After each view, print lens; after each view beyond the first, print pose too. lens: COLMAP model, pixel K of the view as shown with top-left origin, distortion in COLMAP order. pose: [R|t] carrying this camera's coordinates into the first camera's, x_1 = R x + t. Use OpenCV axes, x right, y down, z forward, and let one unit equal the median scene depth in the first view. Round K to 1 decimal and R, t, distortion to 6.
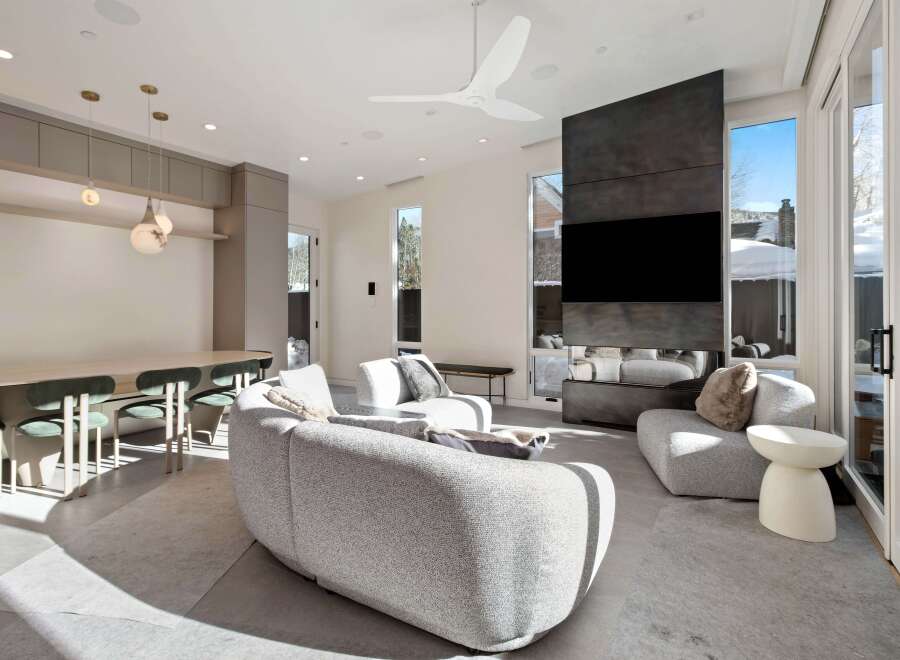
lens RADIAL K [[465.6, 0, 446.8], [0, 465.6, 313.0], [0, 0, 1]] dist [0.005815, 0.001252]
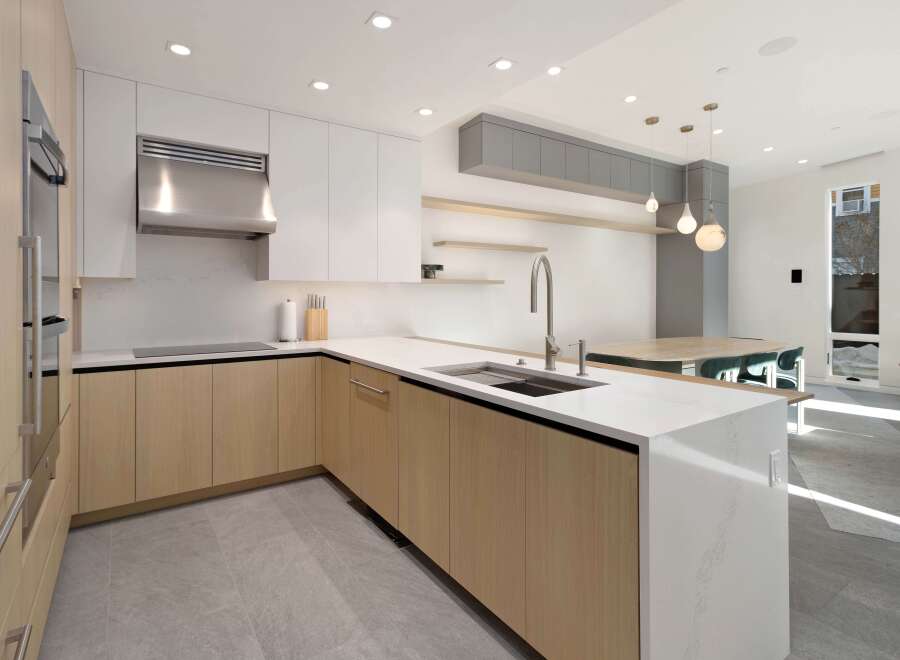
lens RADIAL K [[476.7, 0, 451.3], [0, 476.7, 299.2], [0, 0, 1]] dist [0.000273, 0.000162]
pose [[0.913637, -0.000191, -0.406530, -0.614717], [0.000611, 0.999999, 0.000905, -0.010546], [0.406530, -0.001075, 0.913637, -0.260026]]
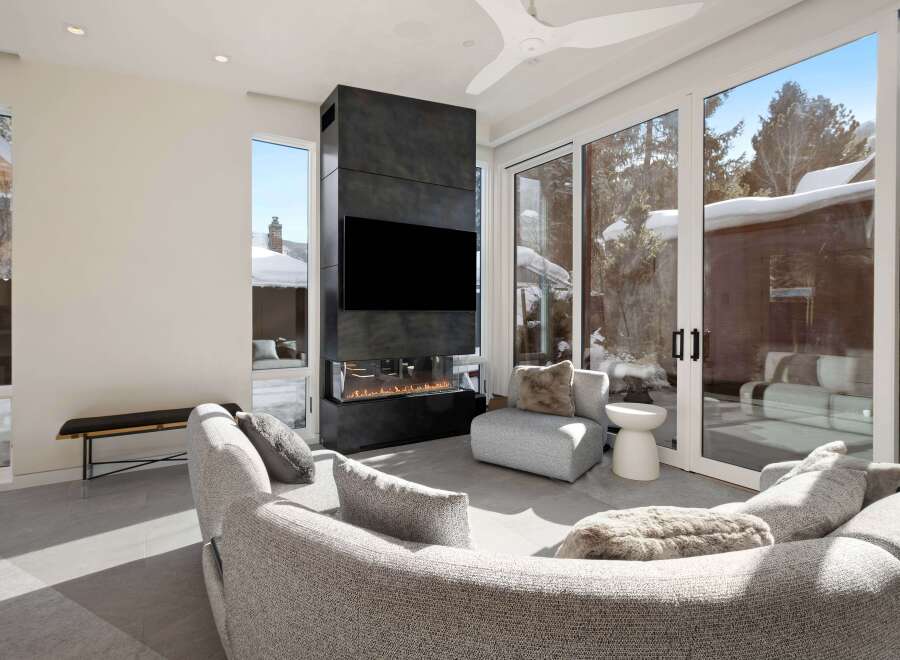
lens RADIAL K [[465.6, 0, 446.8], [0, 465.6, 313.0], [0, 0, 1]] dist [0.005815, 0.001252]
pose [[0.432671, -0.001912, 0.901550, -0.431270], [0.006822, 0.999976, -0.001153, -0.015917], [-0.901526, 0.006649, 0.432674, 0.505316]]
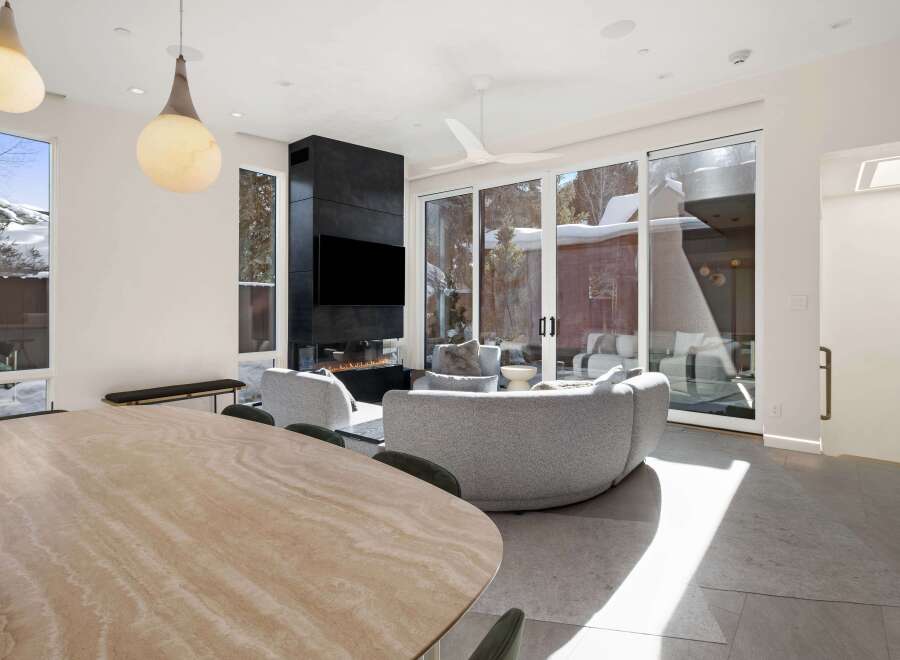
lens RADIAL K [[476.7, 0, 451.3], [0, 476.7, 299.2], [0, 0, 1]] dist [0.000273, 0.000162]
pose [[0.119589, 0.014204, 0.992722, -0.856776], [0.008562, 0.999846, -0.015337, -0.016548], [-0.992787, 0.010334, 0.119449, 0.585093]]
